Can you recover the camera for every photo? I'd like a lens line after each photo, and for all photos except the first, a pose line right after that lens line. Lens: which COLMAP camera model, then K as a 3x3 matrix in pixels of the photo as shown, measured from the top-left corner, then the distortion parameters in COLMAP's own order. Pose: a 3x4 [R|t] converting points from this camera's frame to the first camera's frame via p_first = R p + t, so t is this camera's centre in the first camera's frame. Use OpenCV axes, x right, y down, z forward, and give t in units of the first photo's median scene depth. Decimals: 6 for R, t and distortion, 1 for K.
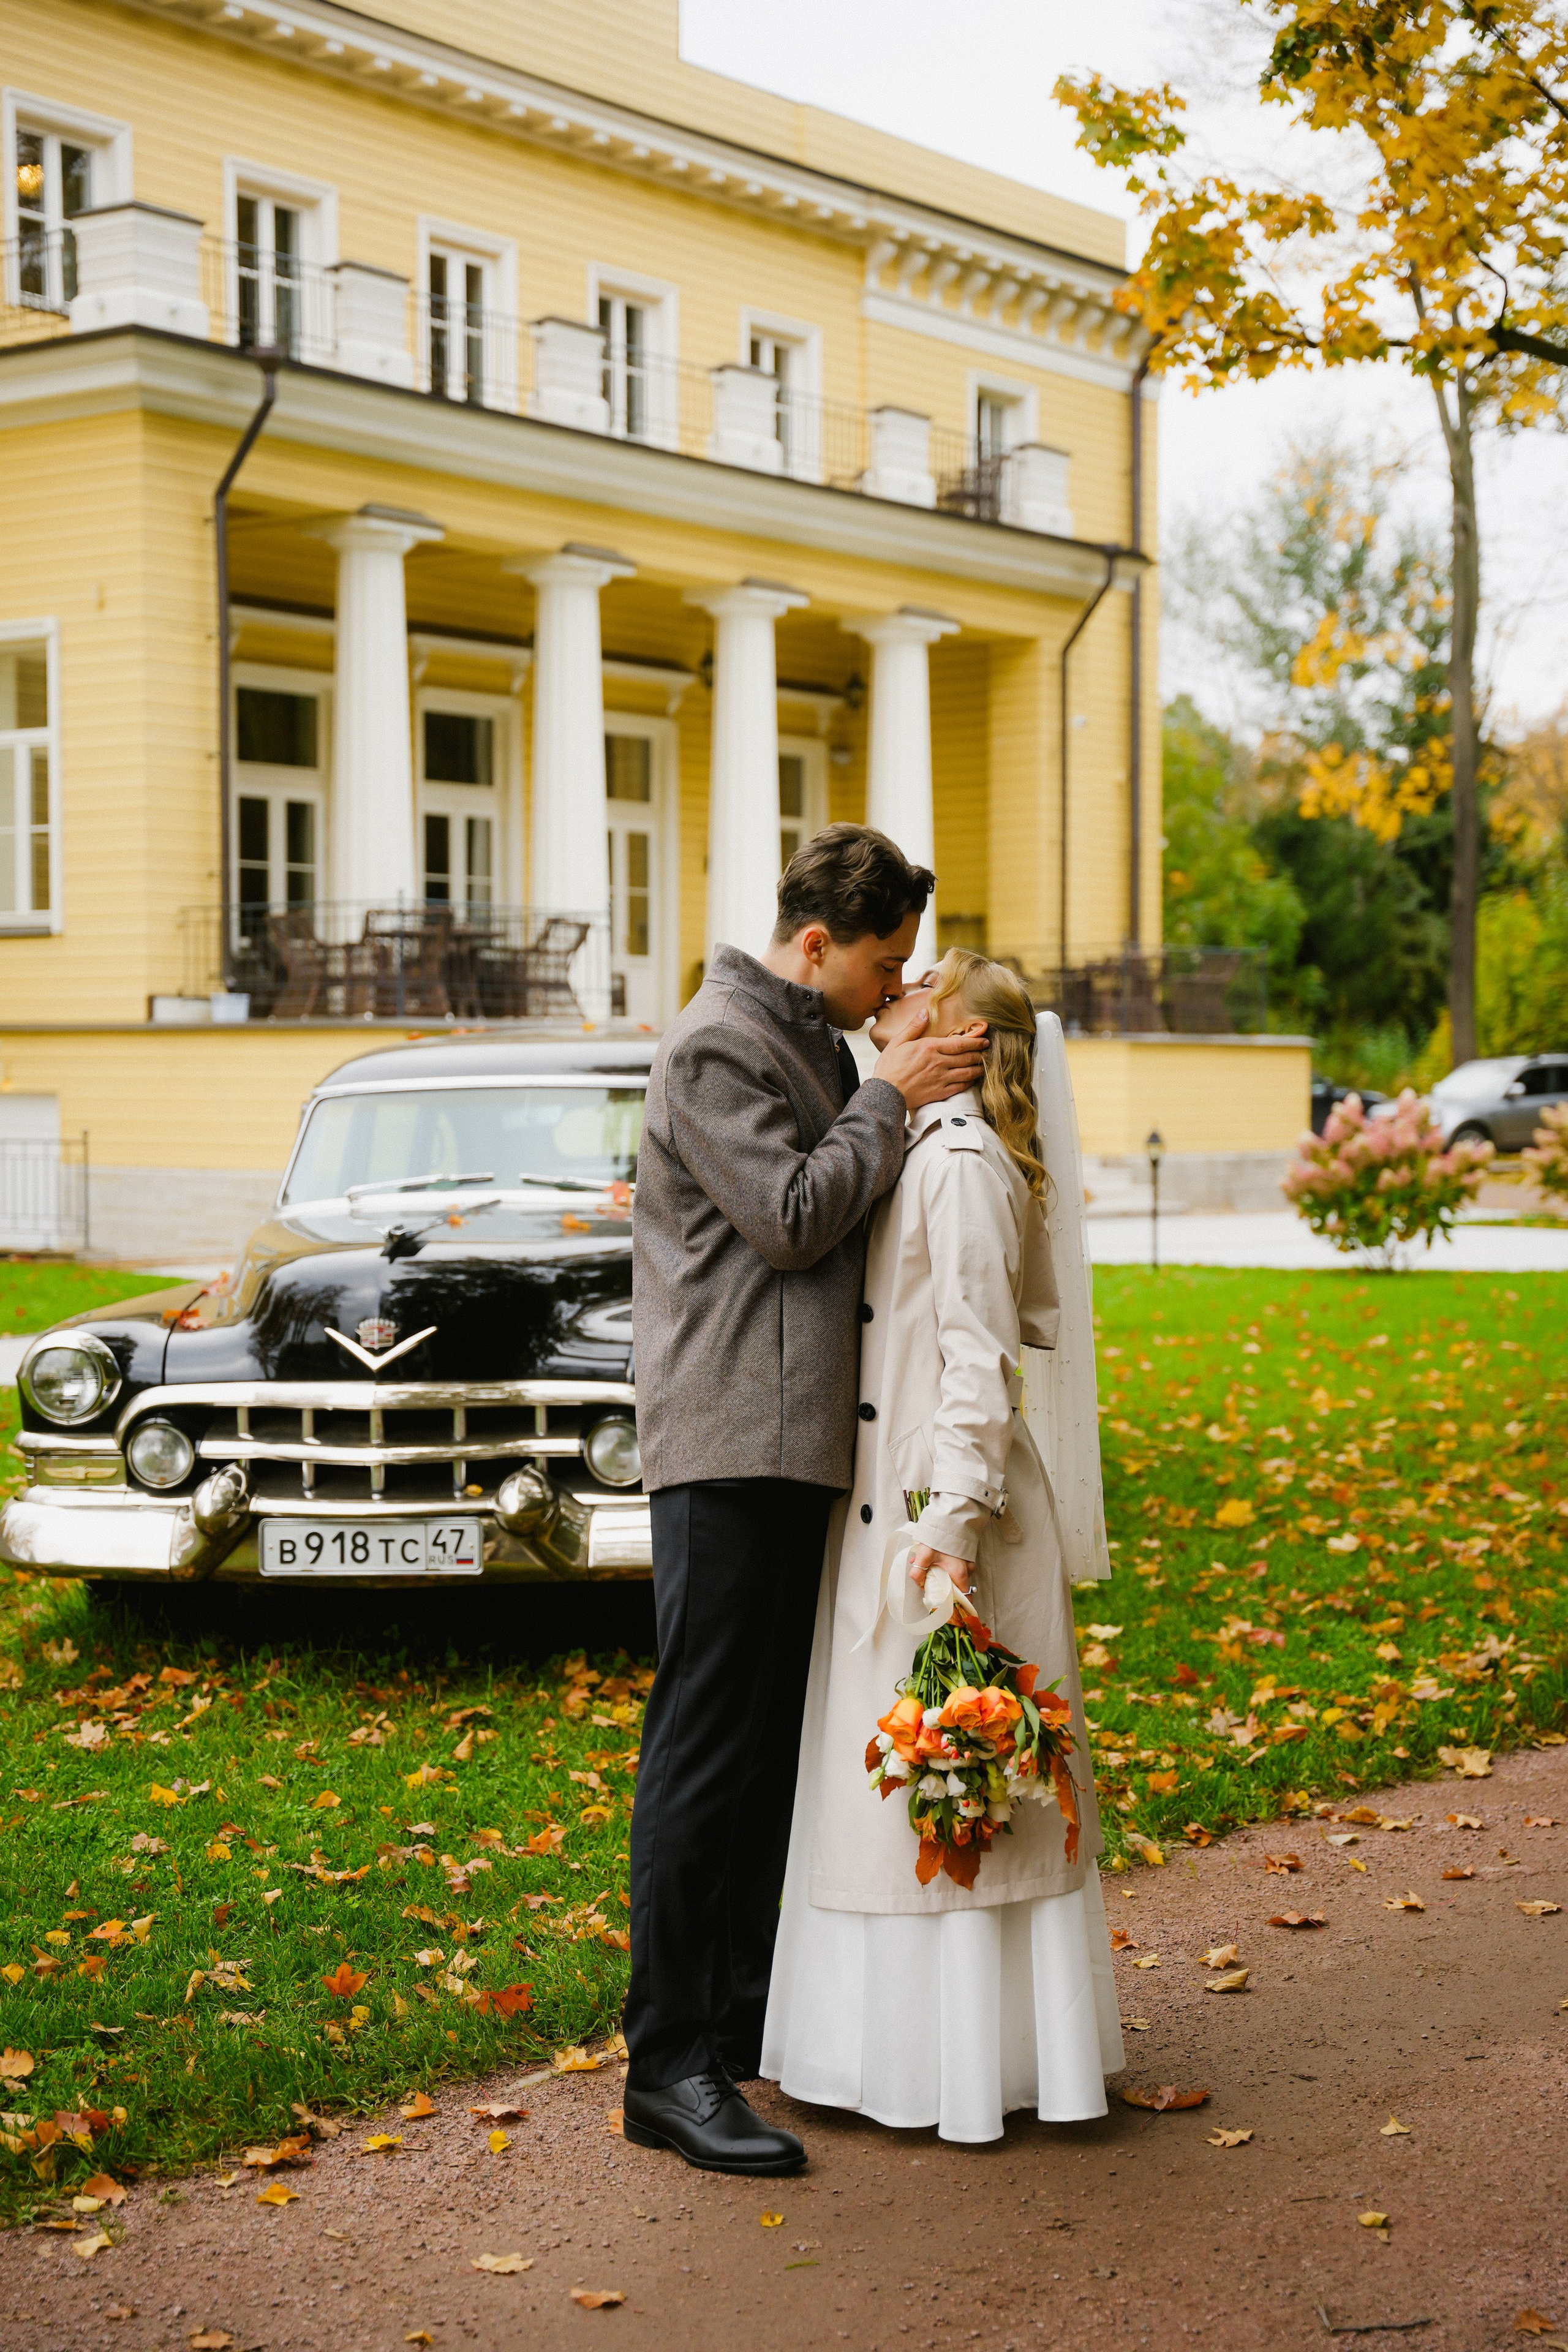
lens RADIAL K [[3484.3, 0, 844.6], [0, 3484.3, 1206.0], [0, 0, 1]] dist [0.113672, 0.121913]
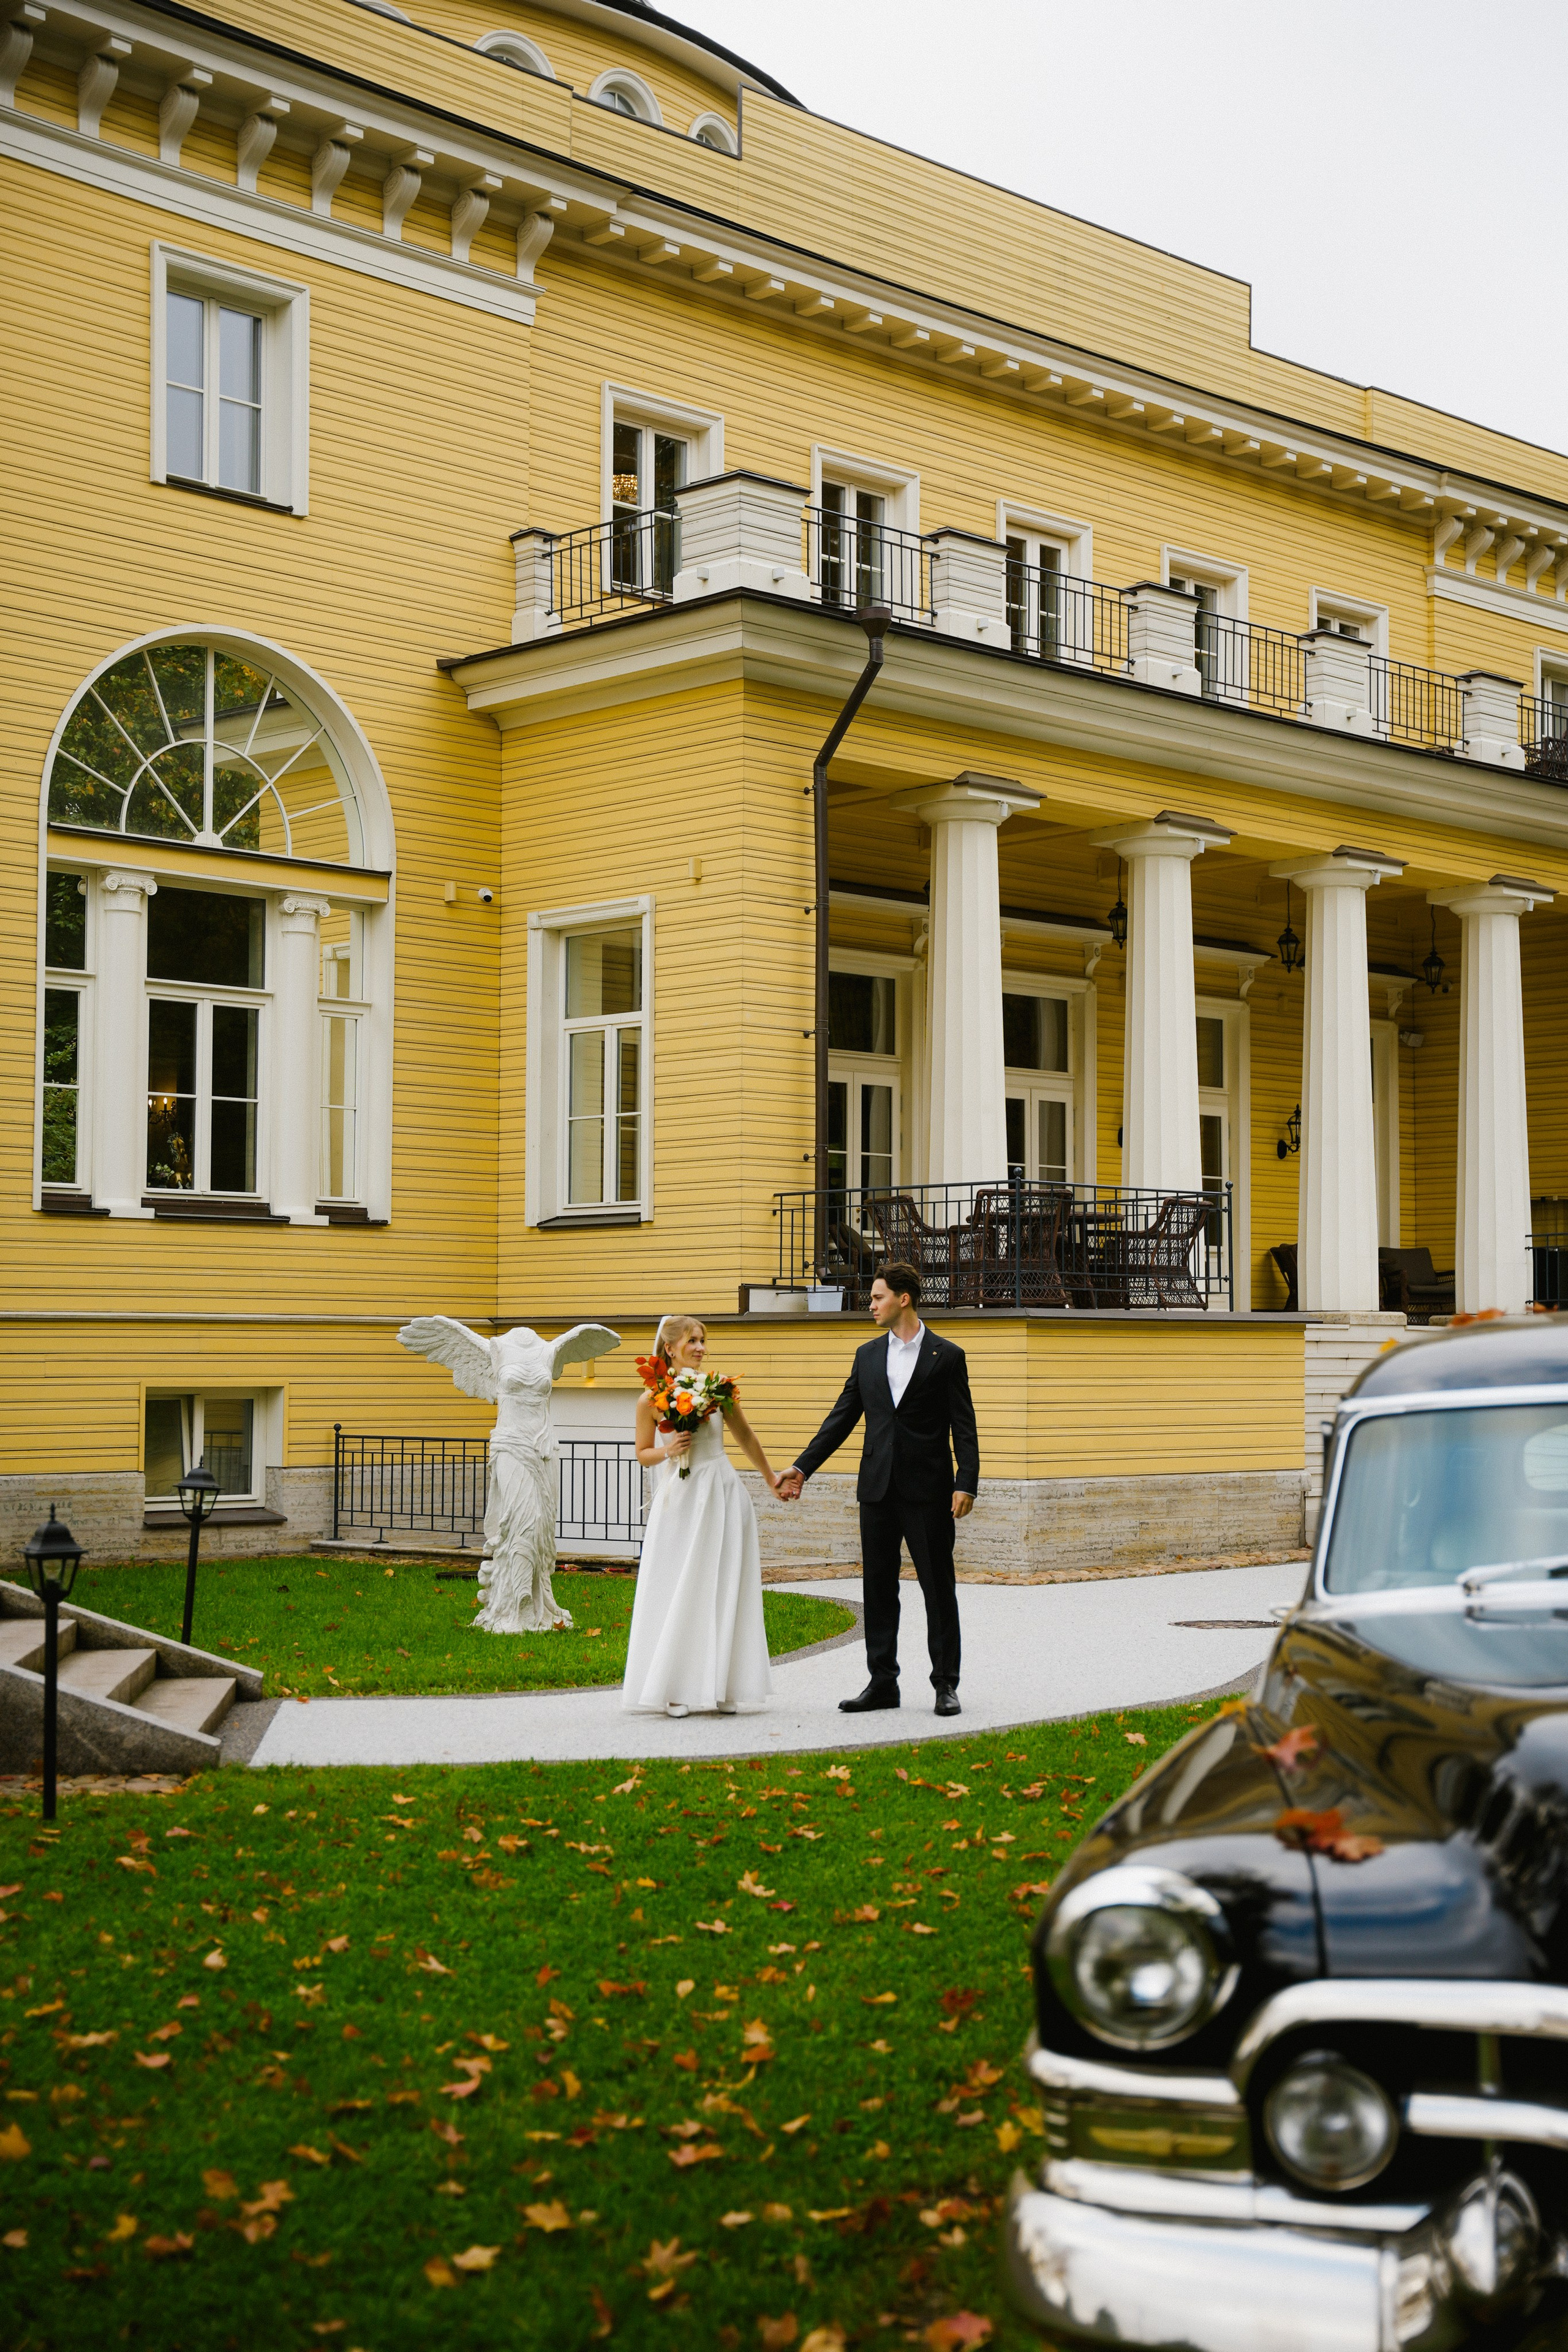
lens RADIAL K [[3220.4, 0, 921.1], [0, 3220.4, 1168.7], [0, 0, 1]] dist [0.120716, 0.188565]
pose [[0.994313, -0.009371, -0.106081, -0.057368], [-0.001101, 0.995163, -0.098230, -0.006208], [0.106489, 0.097788, 0.989494, 0.141239]]
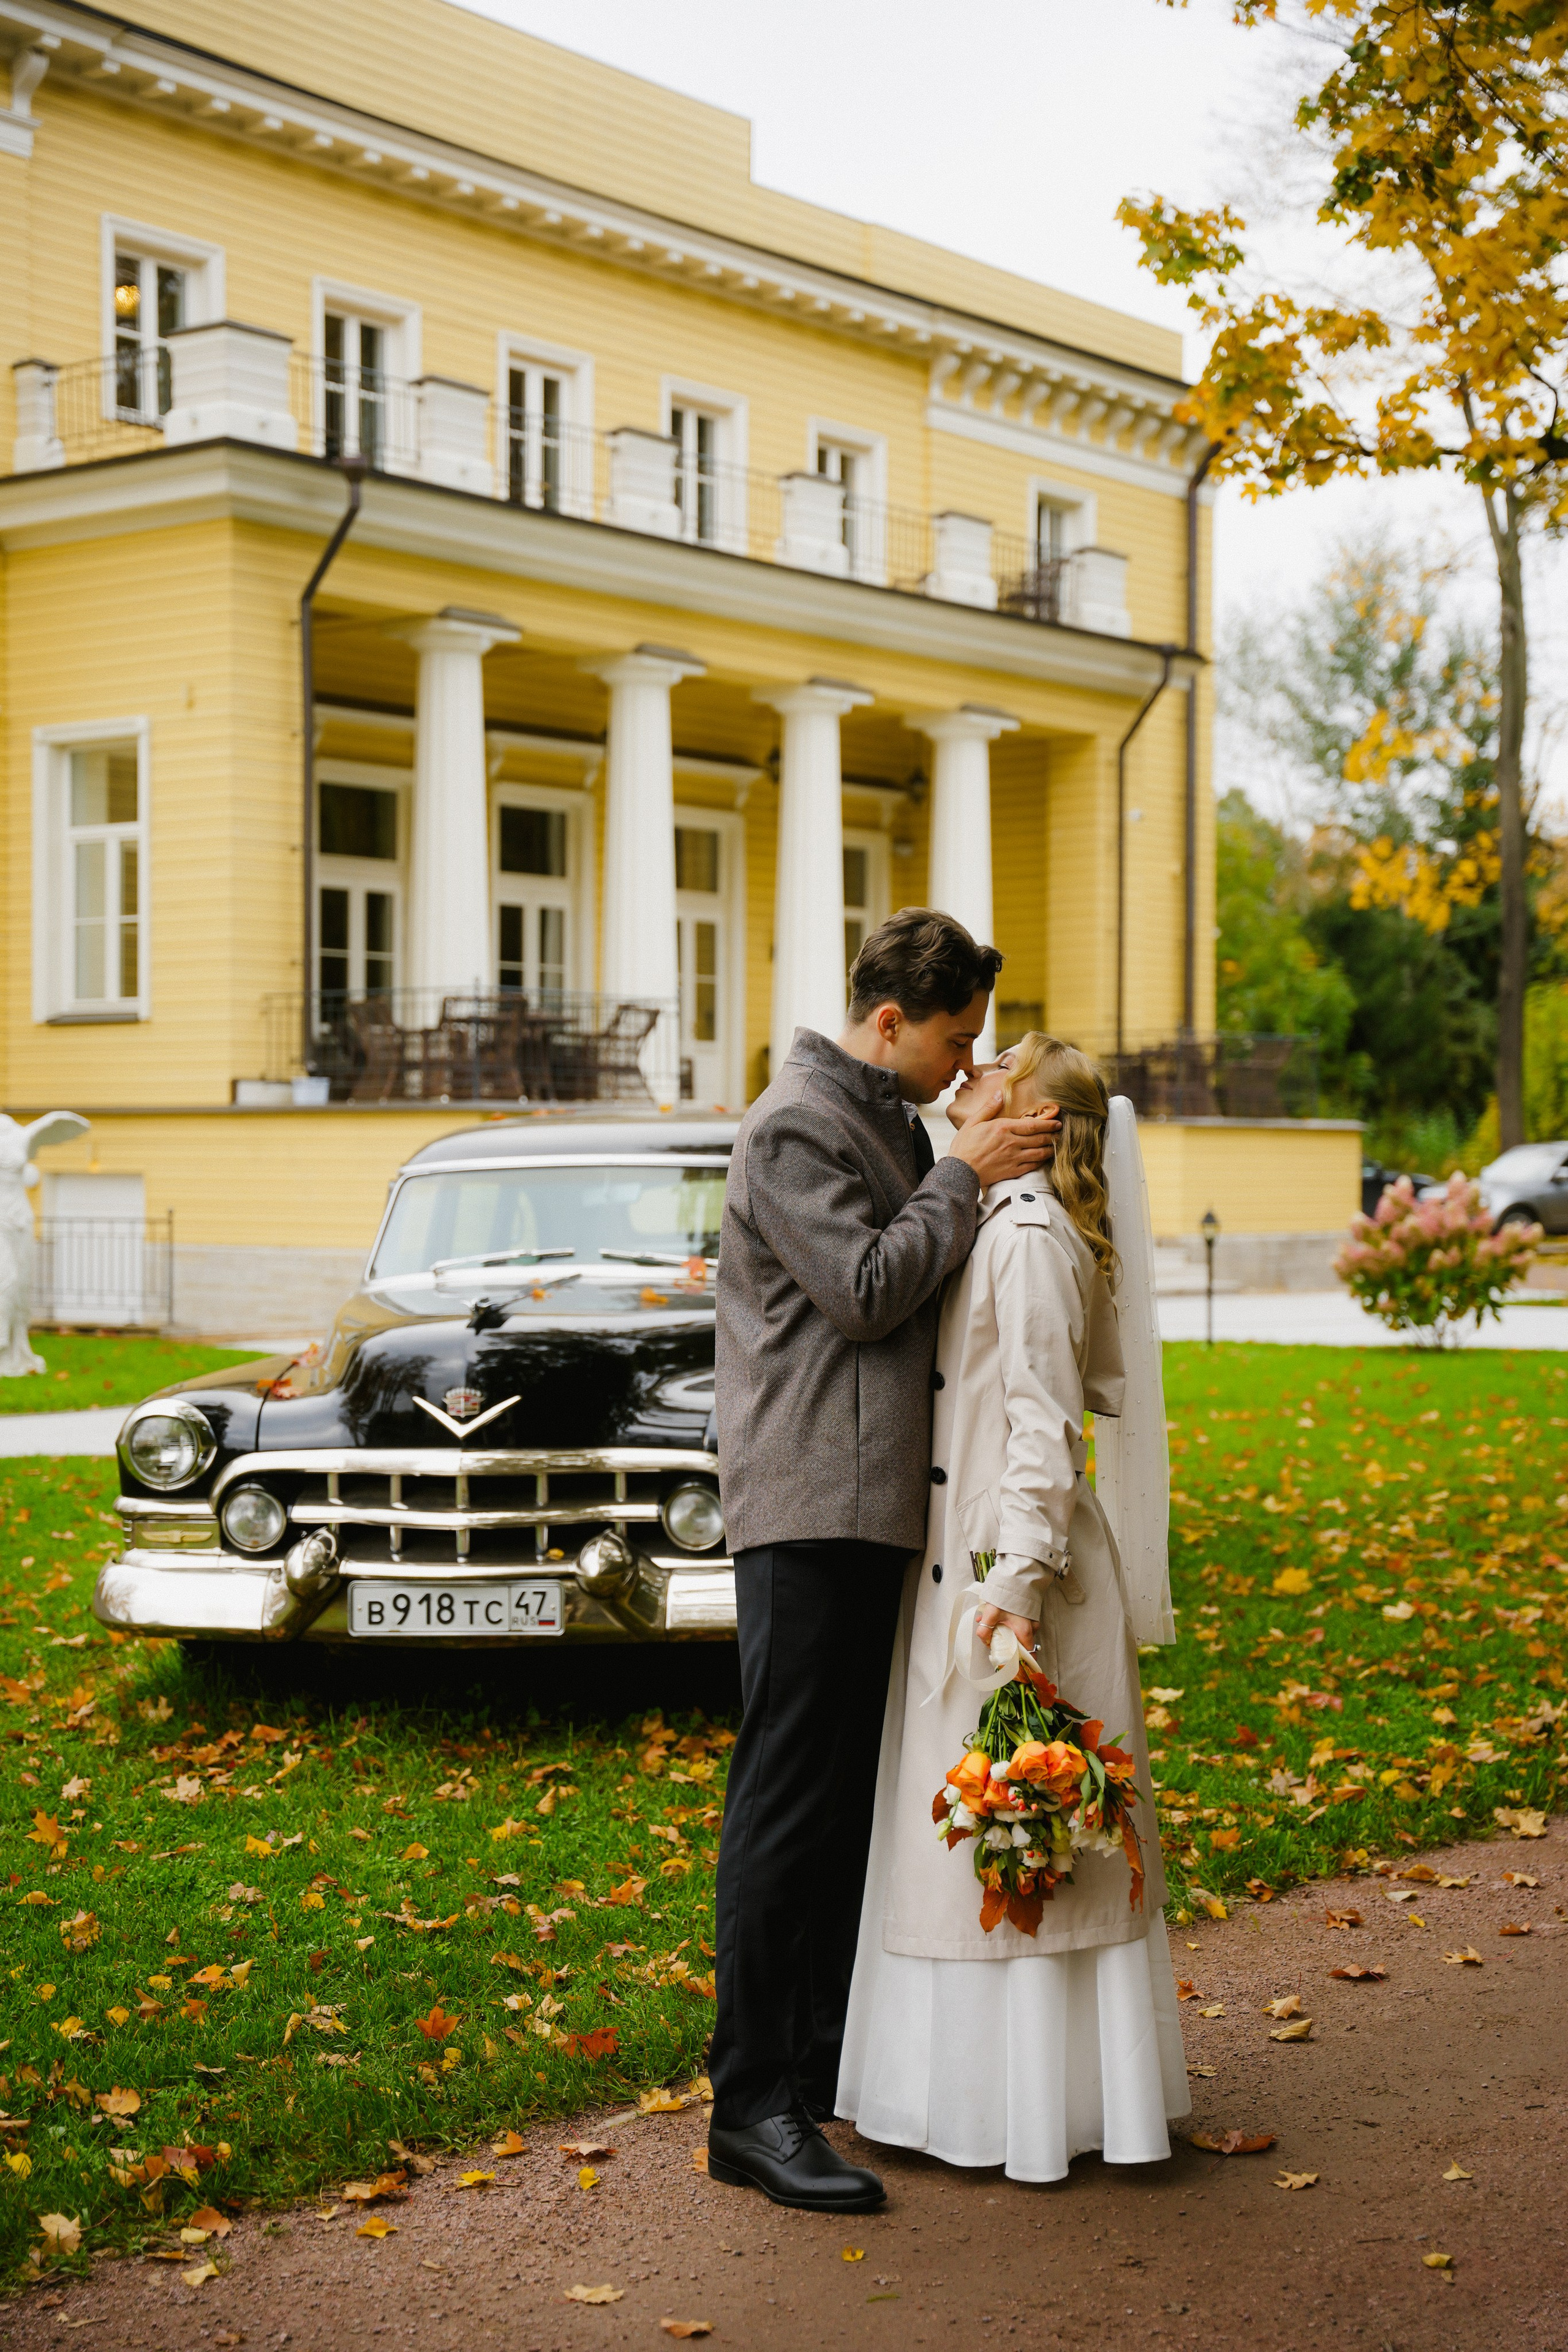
lens RADIAL K [[3414.4, 0, 835.7], [0, 3414.4, 1161.0], [0, 0, 1]] dist [0.102991, 0.545975]
pose [[0.999800, 0.002994, -0.019789, -0.000923], [-0.003722, 0.999314, -0.036841, 0.000542], [0.019665, 0.036907, 0.999125, -0.004627]]
